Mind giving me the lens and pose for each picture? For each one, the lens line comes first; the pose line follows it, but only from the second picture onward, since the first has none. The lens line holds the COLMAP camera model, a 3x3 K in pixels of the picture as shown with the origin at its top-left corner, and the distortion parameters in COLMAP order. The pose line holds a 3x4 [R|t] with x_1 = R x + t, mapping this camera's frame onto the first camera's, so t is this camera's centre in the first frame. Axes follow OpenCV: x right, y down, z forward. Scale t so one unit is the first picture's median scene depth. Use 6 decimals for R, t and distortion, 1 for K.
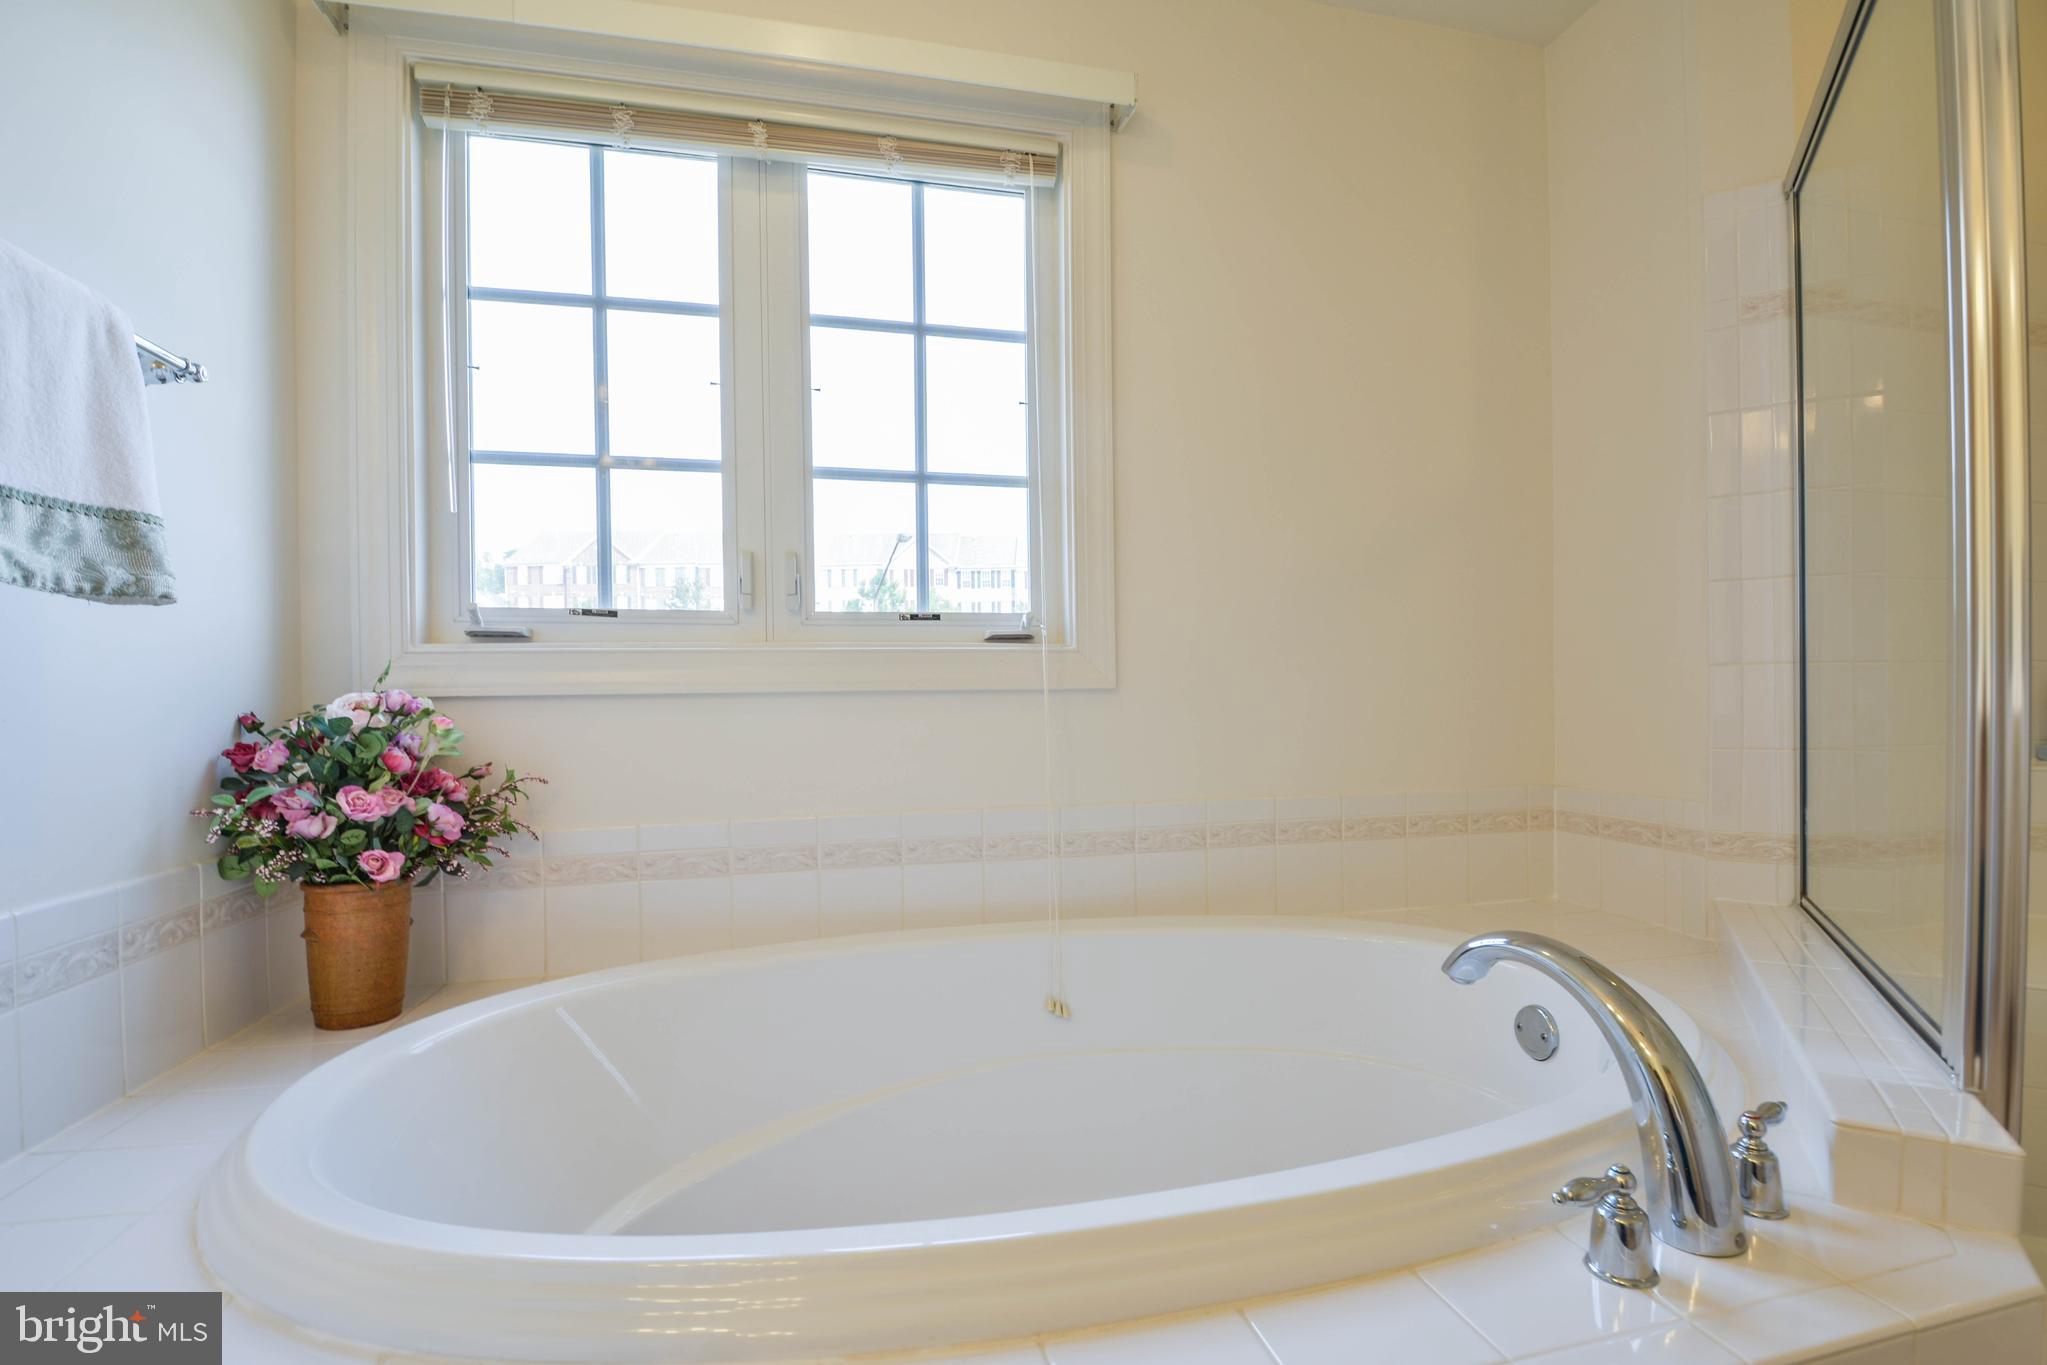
lens RADIAL K [[928.0, 0, 1041.7], [0, 928.0, 711.8], [0, 0, 1]] dist [0.000795, -0.013405]
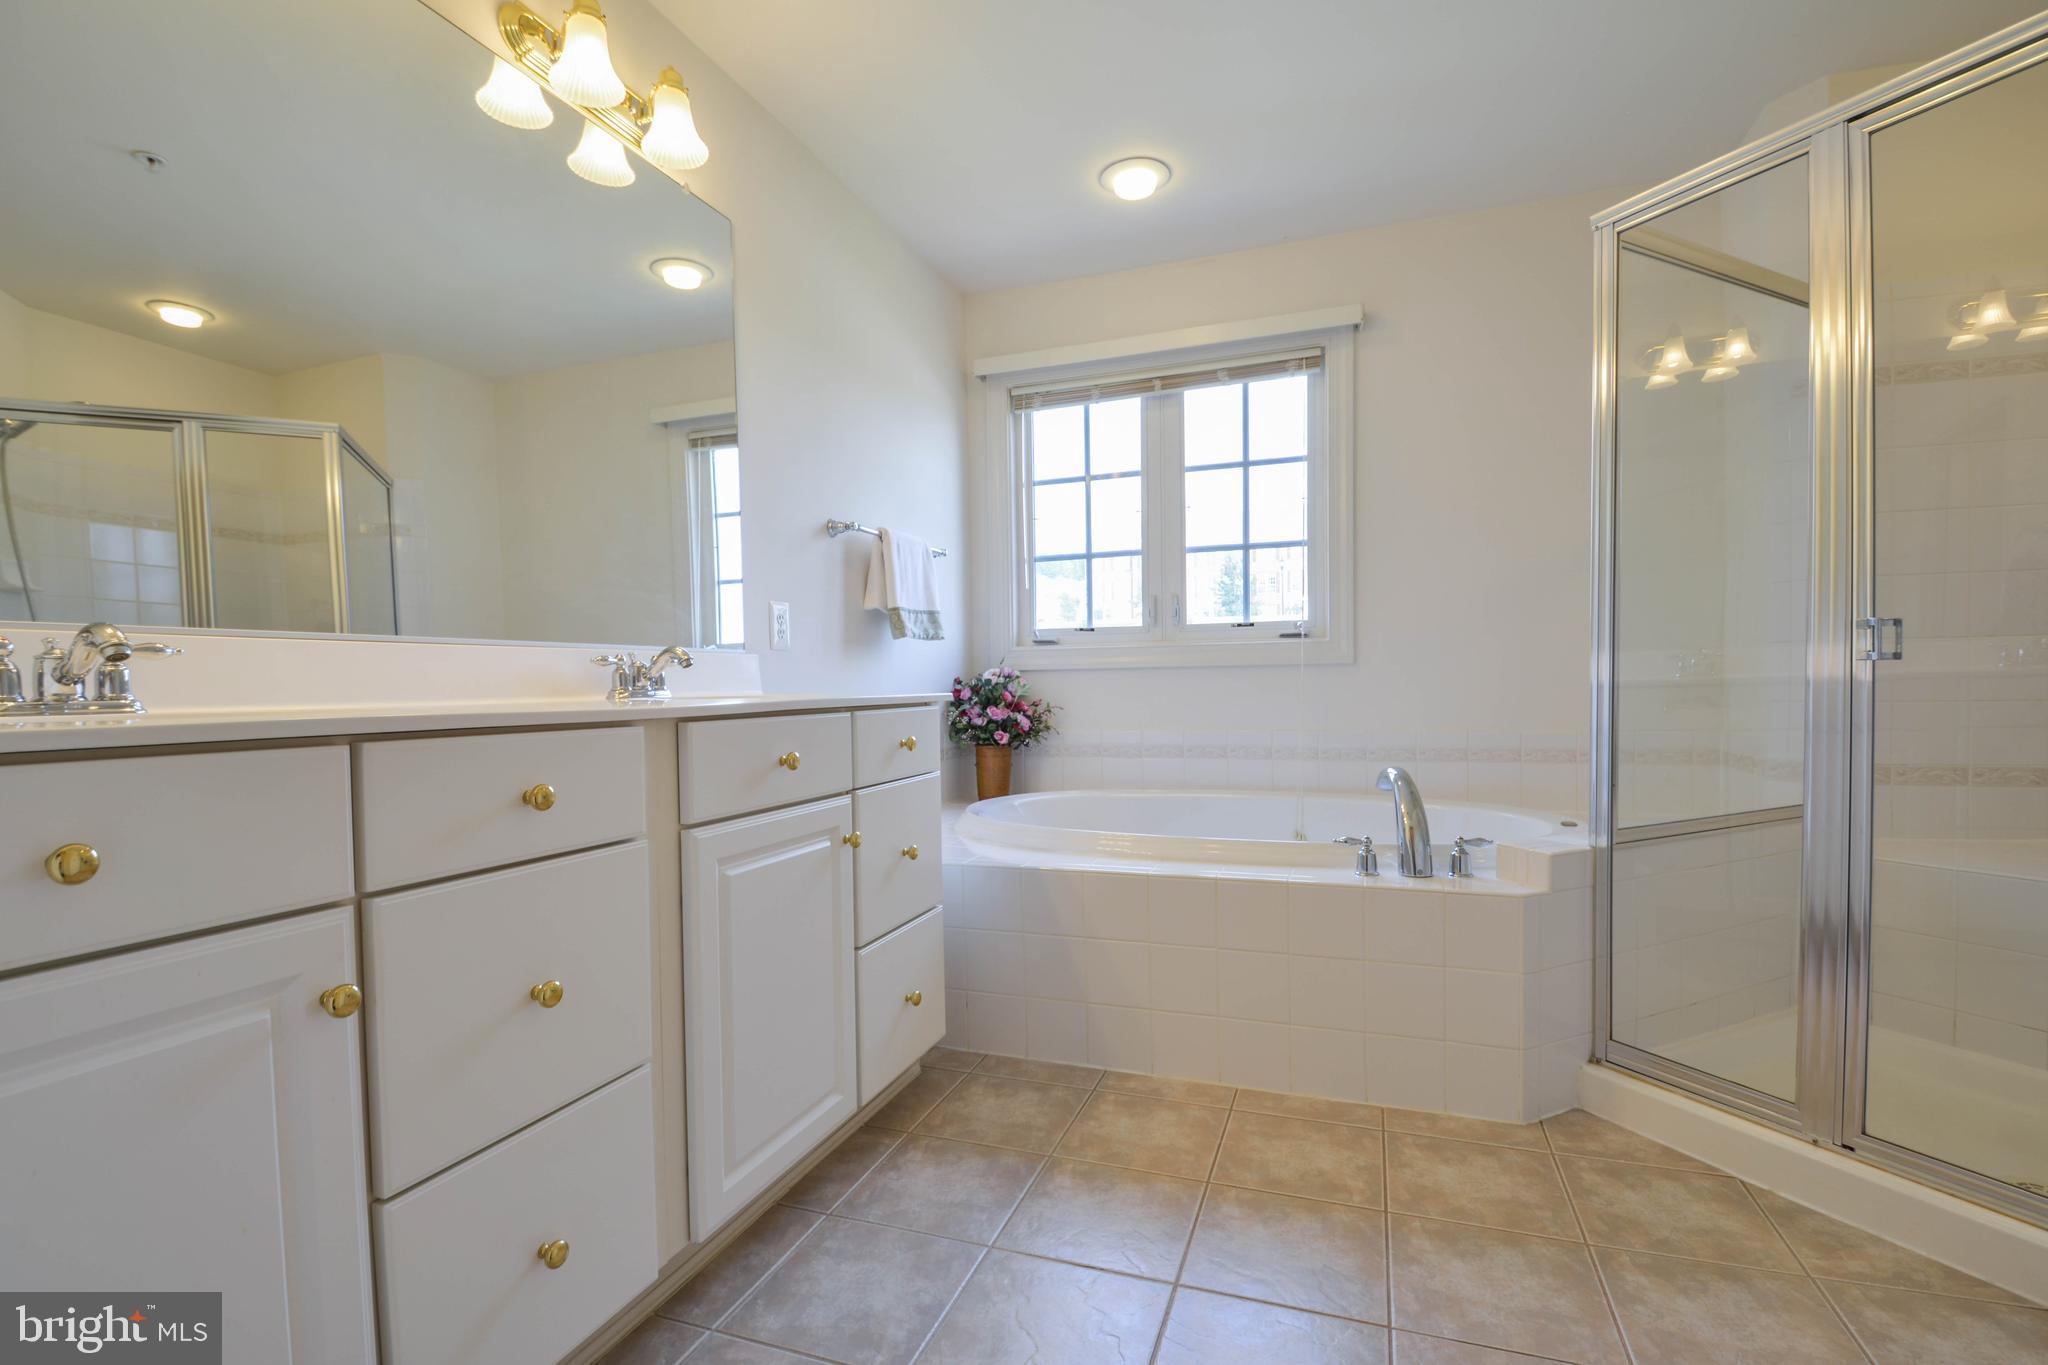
lens RADIAL K [[908.3, 0, 1037.4], [0, 908.3, 706.4], [0, 0, 1]] dist [0.020409, -0.017181]
pose [[0.838435, 0.014857, -0.544799, 0.609213], [-0.001050, 0.999671, 0.025647, 0.015163], [0.545001, -0.020931, 0.838174, -0.868732]]
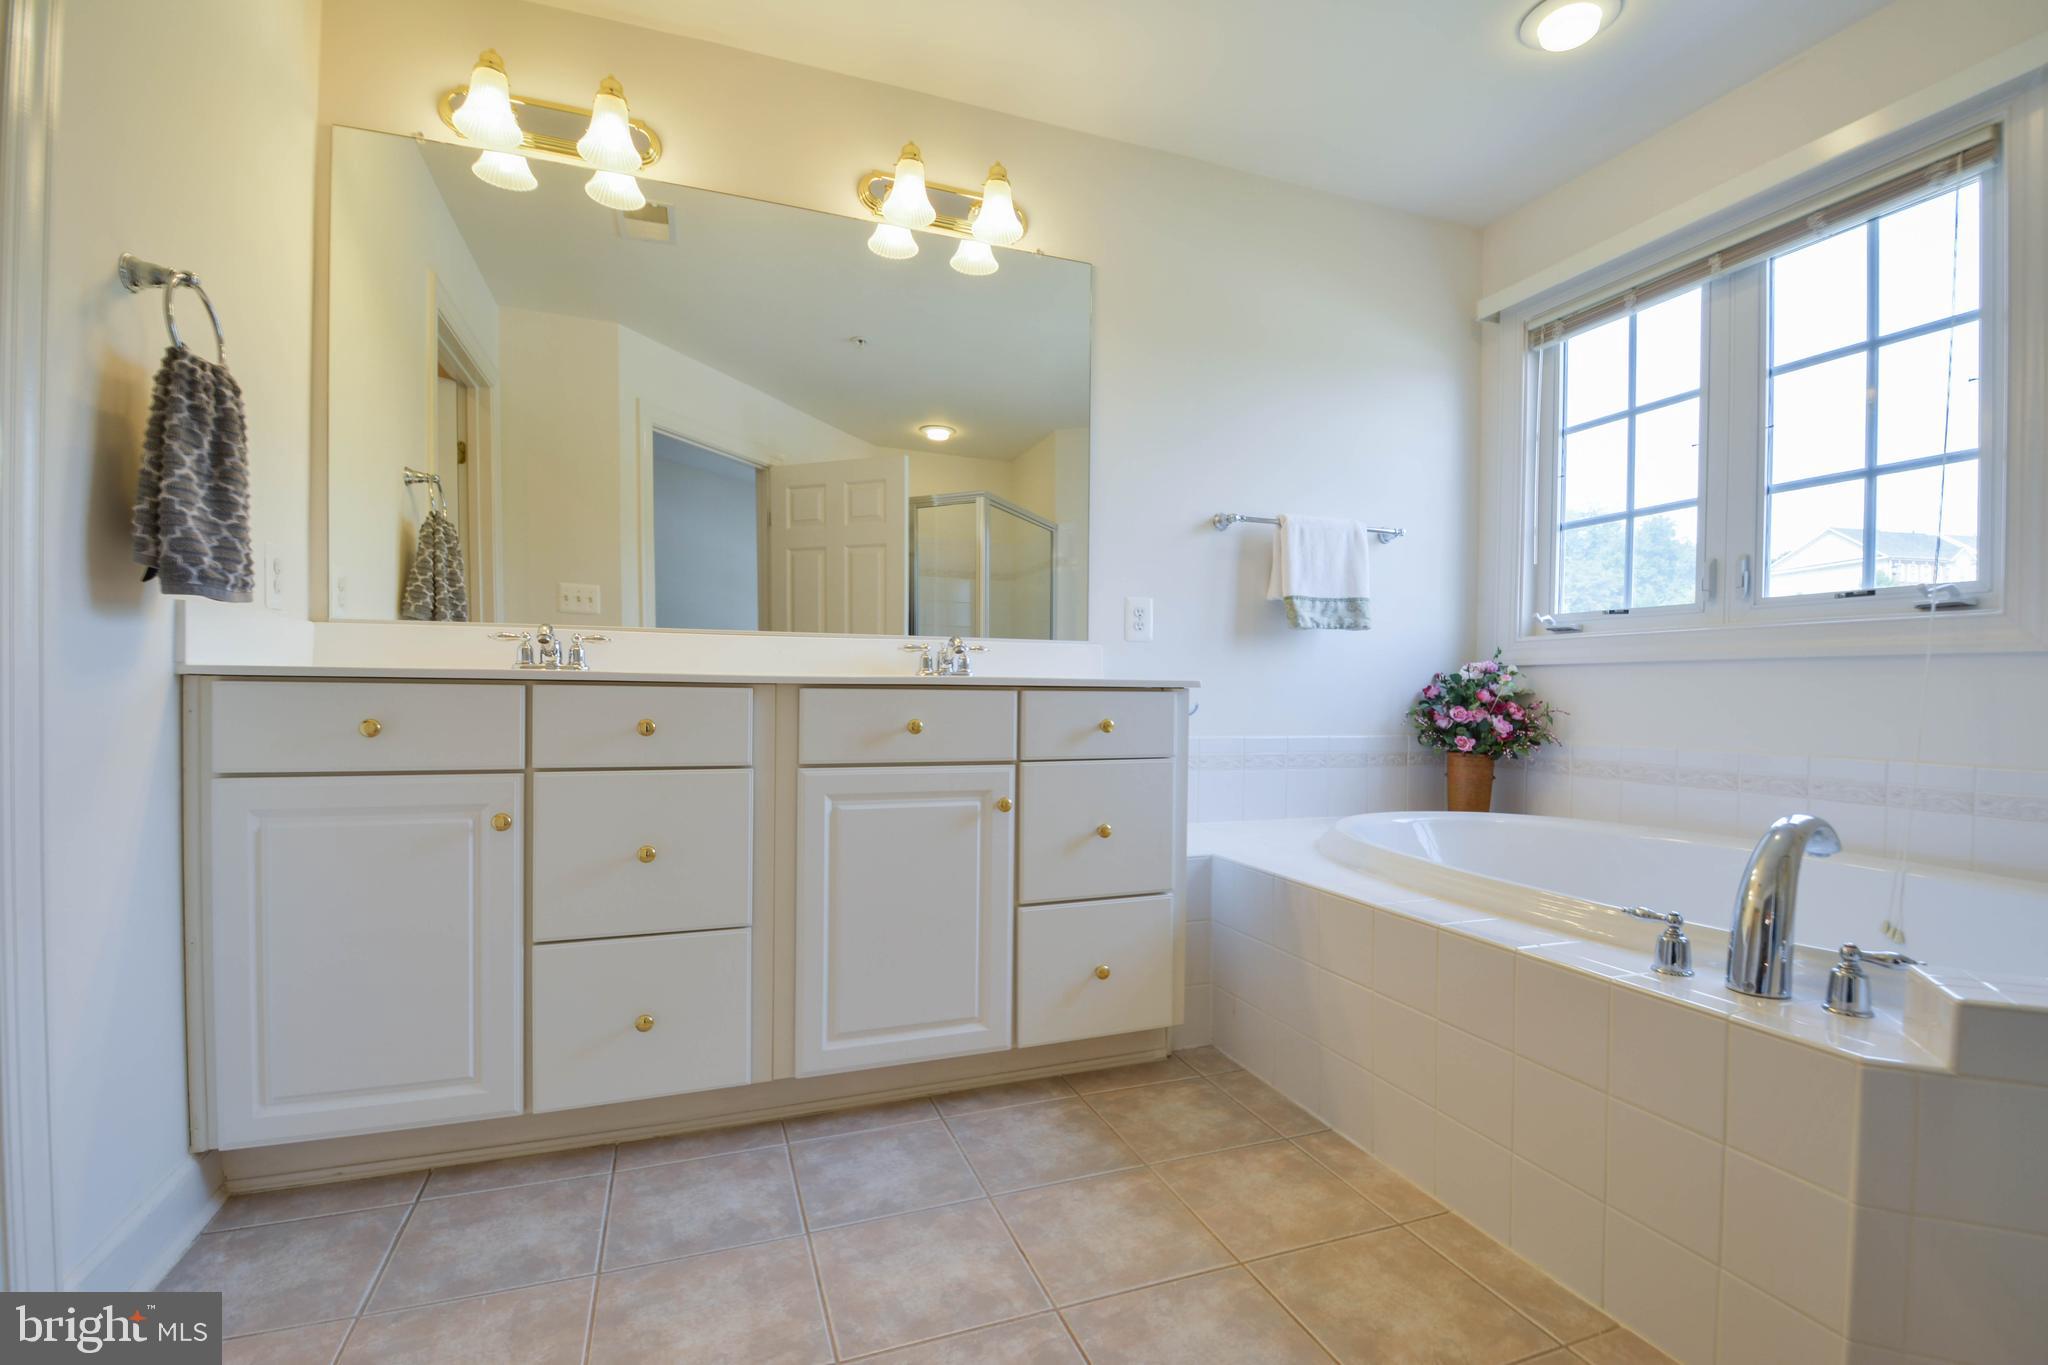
lens RADIAL K [[905.9, 0, 1049.1], [0, 905.9, 701.4], [0, 0, 1]] dist [0.025138, -0.027813]
pose [[0.142763, 0.027113, -0.989386, 1.034651], [-0.021726, 0.999470, 0.024254, 0.033619], [0.989518, 0.018033, 0.143276, -0.208043]]
